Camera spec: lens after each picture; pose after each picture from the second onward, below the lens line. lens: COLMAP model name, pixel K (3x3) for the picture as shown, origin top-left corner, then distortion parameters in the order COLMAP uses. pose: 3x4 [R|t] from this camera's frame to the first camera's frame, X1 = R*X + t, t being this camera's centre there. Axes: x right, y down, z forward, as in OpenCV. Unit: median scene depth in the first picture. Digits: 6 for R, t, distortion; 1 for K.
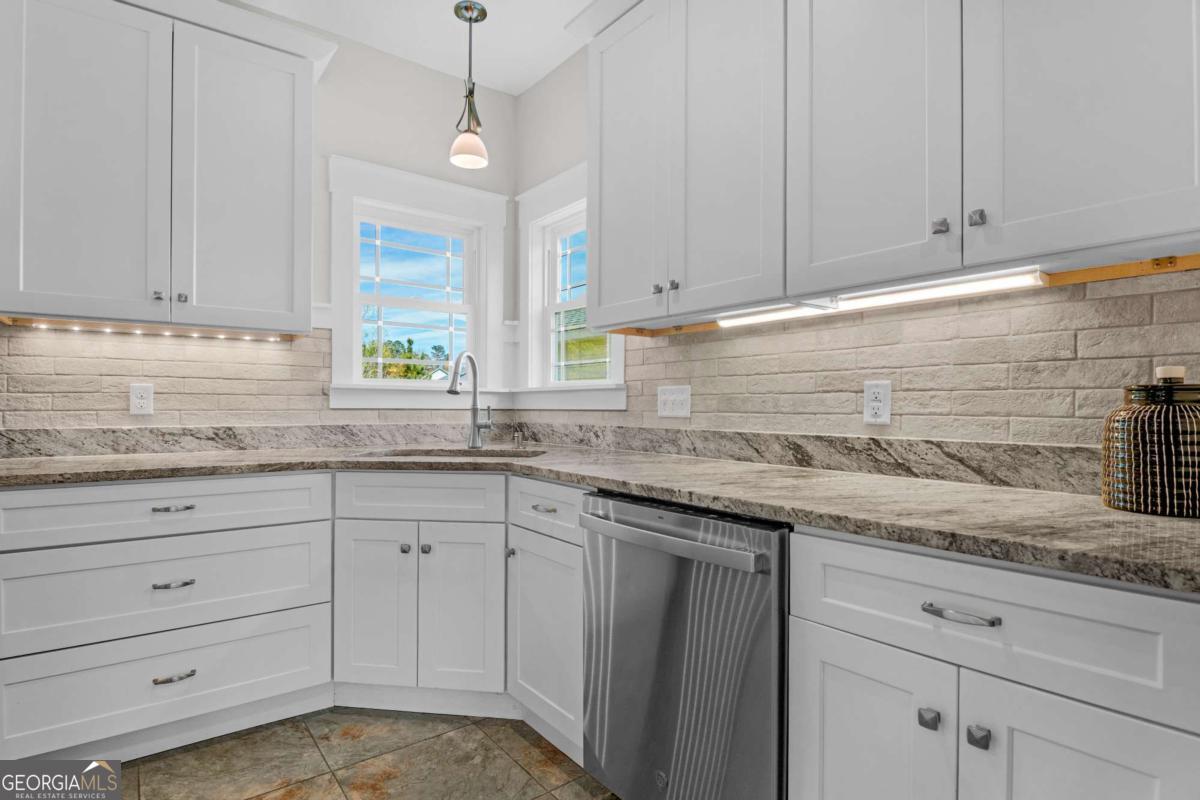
lens RADIAL K [[609.8, 0, 598.3], [0, 609.8, 405.3], [0, 0, 1]] dist [-0.001942, -0.000833]
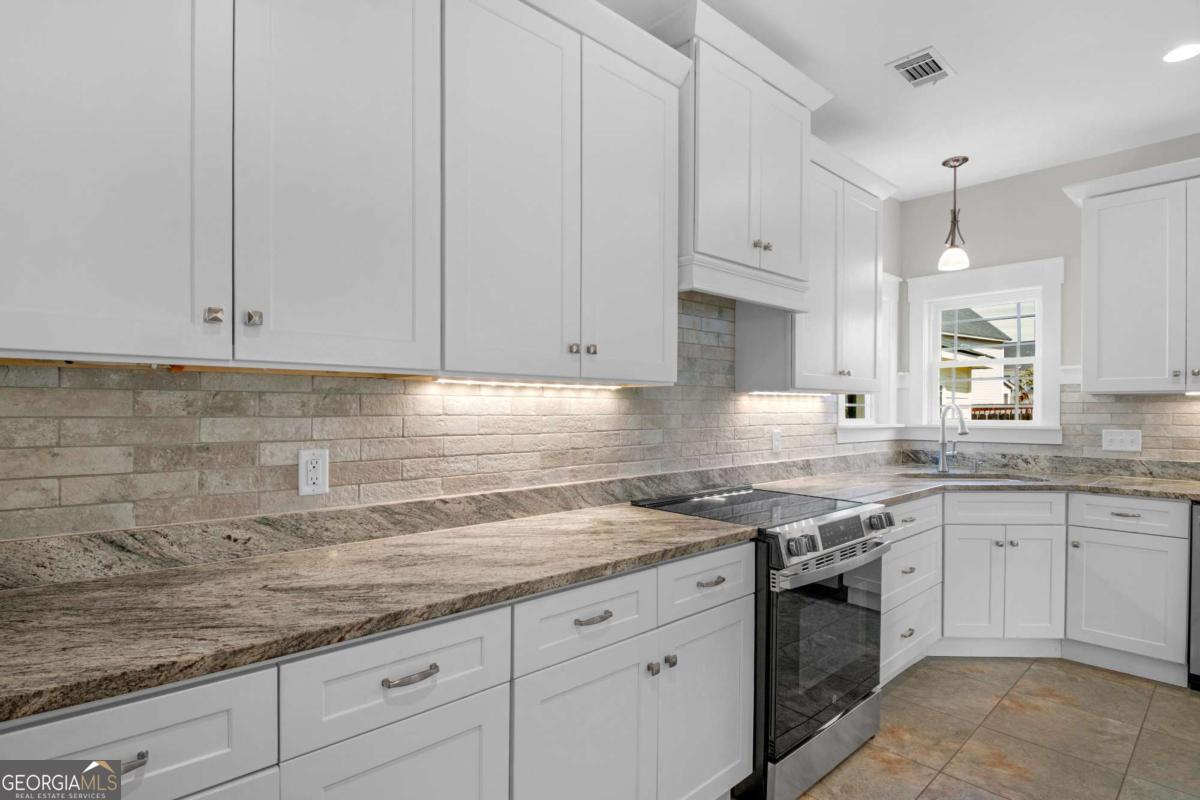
lens RADIAL K [[609.8, 0, 600.8], [0, 609.8, 399.4], [0, 0, 1]] dist [-0.001942, -0.000833]
pose [[0.995359, 0.000402, 0.096234, -1.272116], [0.001292, 0.999845, -0.017535, -0.081013], [-0.096226, 0.017578, 0.995204, -0.343535]]
